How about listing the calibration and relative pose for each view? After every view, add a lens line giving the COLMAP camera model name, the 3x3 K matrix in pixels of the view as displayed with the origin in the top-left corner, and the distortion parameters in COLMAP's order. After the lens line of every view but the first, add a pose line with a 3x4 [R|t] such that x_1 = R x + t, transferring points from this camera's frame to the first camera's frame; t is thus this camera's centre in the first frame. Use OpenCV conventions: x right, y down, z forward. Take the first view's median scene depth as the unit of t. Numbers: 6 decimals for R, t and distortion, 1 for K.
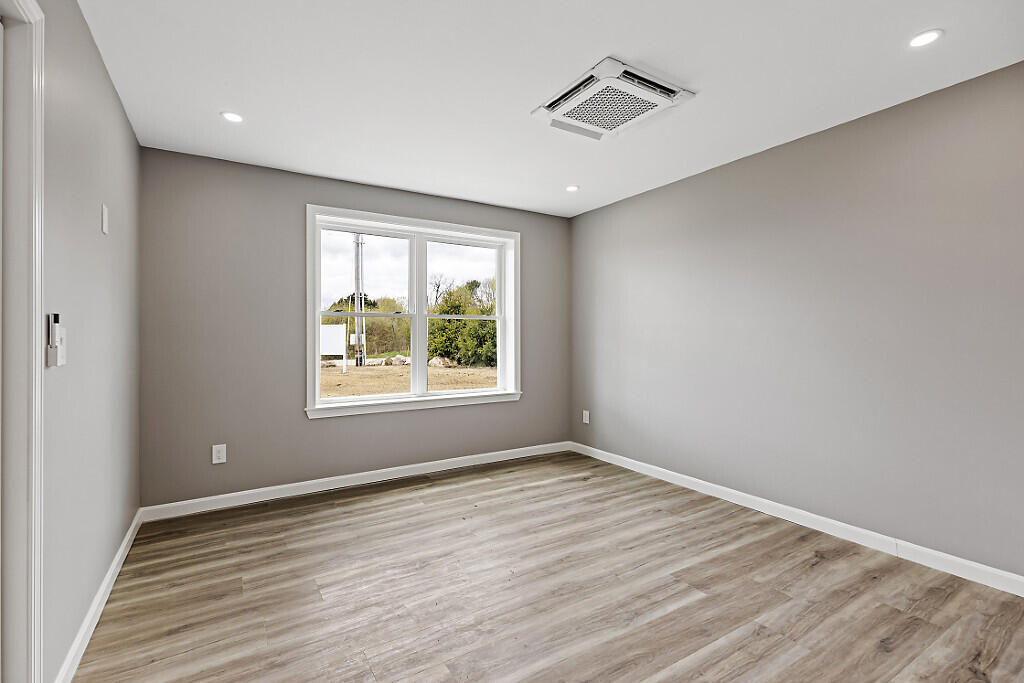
lens RADIAL K [[464.5, 0, 505.2], [0, 464.5, 333.3], [0, 0, 1]] dist [0.001017, 0.000752]
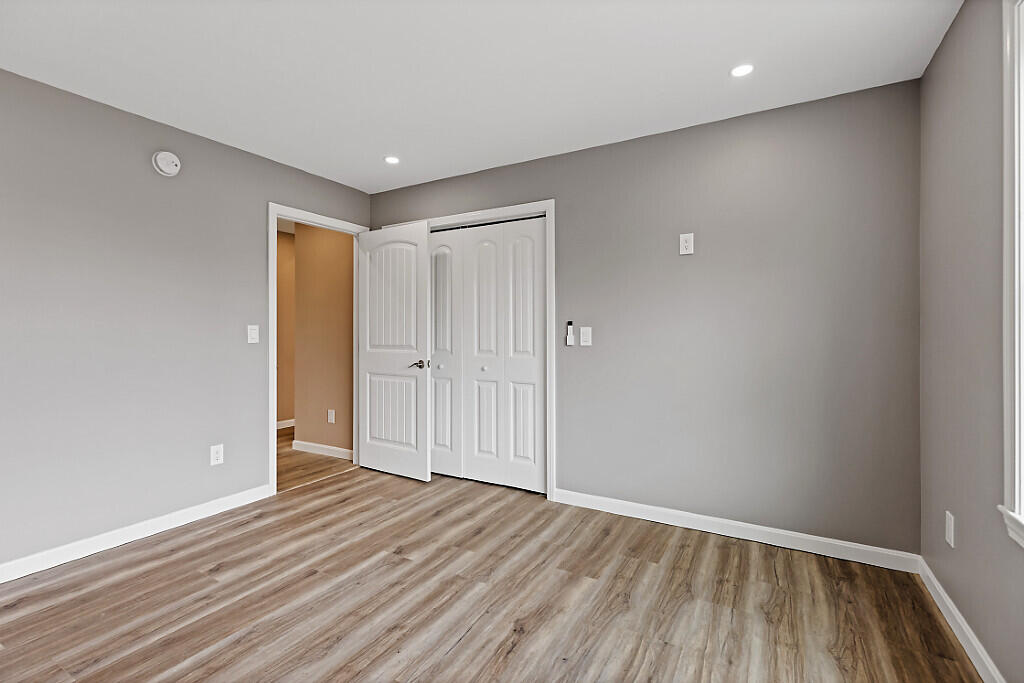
lens RADIAL K [[464.5, 0, 505.2], [0, 464.5, 333.3], [0, 0, 1]] dist [0.001017, 0.000752]
pose [[-0.879868, 0.003804, -0.475202, 0.189730], [0.007786, 0.999949, -0.006412, 0.015675], [0.475154, -0.009341, -0.879853, 1.522641]]
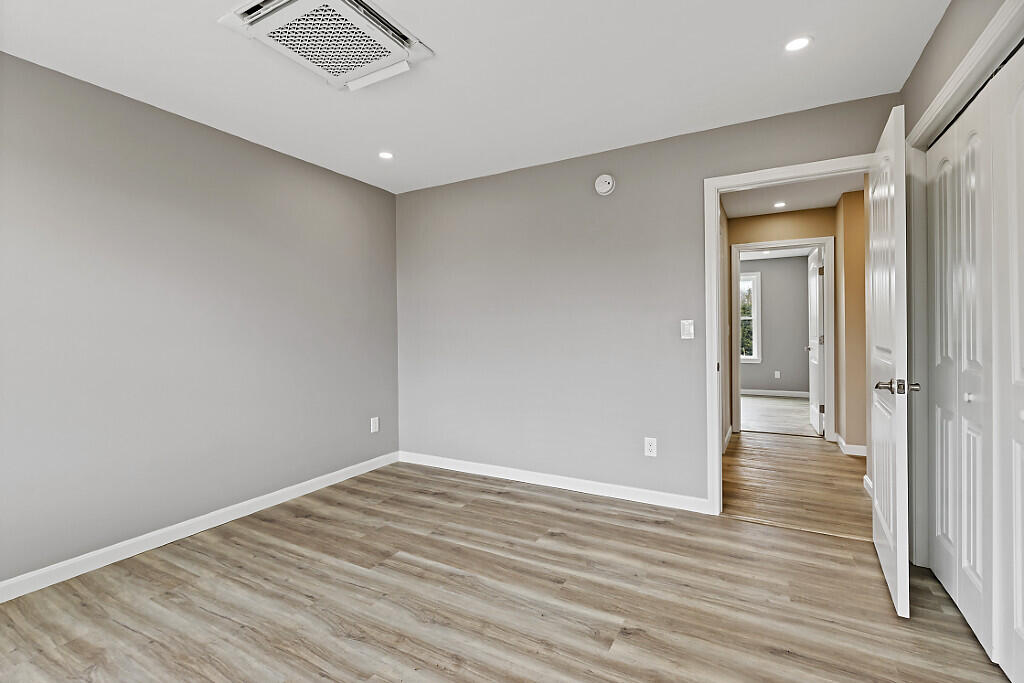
lens RADIAL K [[464.5, 0, 505.2], [0, 464.5, 333.3], [0, 0, 1]] dist [0.001017, 0.000752]
pose [[-0.488697, 0.001372, 0.872452, -0.571967], [0.001391, 0.999999, -0.000793, 0.014173], [-0.872452, 0.000826, -0.488698, 1.074755]]
